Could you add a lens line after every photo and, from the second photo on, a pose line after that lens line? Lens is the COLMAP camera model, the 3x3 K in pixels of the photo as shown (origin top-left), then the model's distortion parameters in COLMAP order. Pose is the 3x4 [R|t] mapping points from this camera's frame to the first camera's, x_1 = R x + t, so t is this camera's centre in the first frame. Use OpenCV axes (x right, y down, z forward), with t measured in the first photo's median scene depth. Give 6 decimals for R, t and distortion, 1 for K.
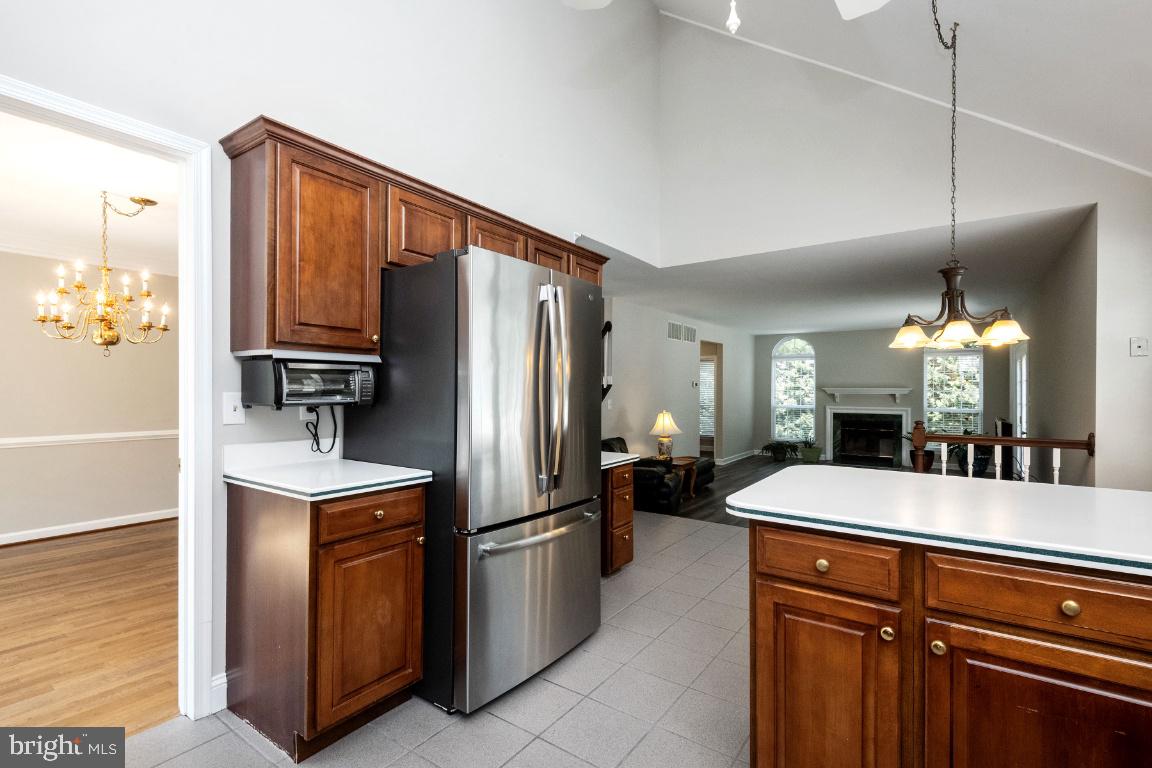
lens RADIAL K [[533.9, 0, 574.7], [0, 533.9, 392.3], [0, 0, 1]] dist [0.023221, -0.010149]
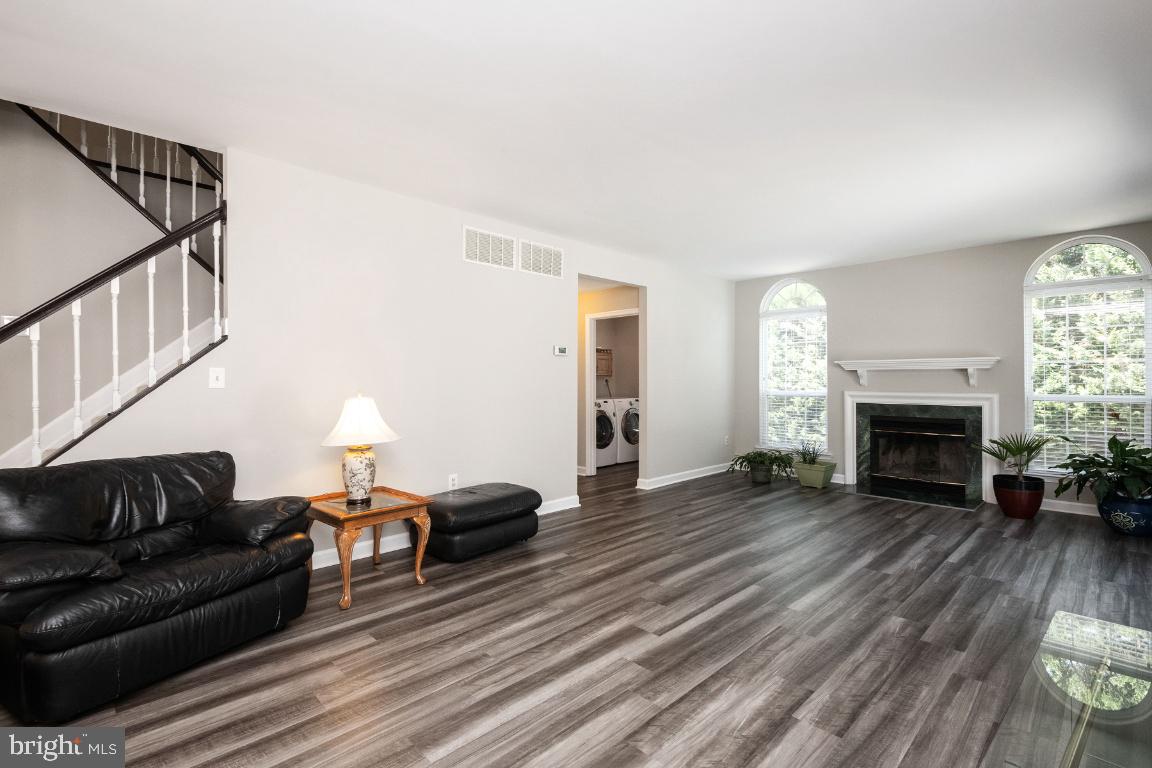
lens RADIAL K [[529.7, 0, 577.0], [0, 529.7, 376.2], [0, 0, 1]] dist [0.019792, -0.000867]
pose [[0.984886, -0.005603, -0.173112, 0.291770], [0.002526, 0.999835, -0.017990, 0.019242], [0.173184, 0.017280, 0.984738, 0.386442]]
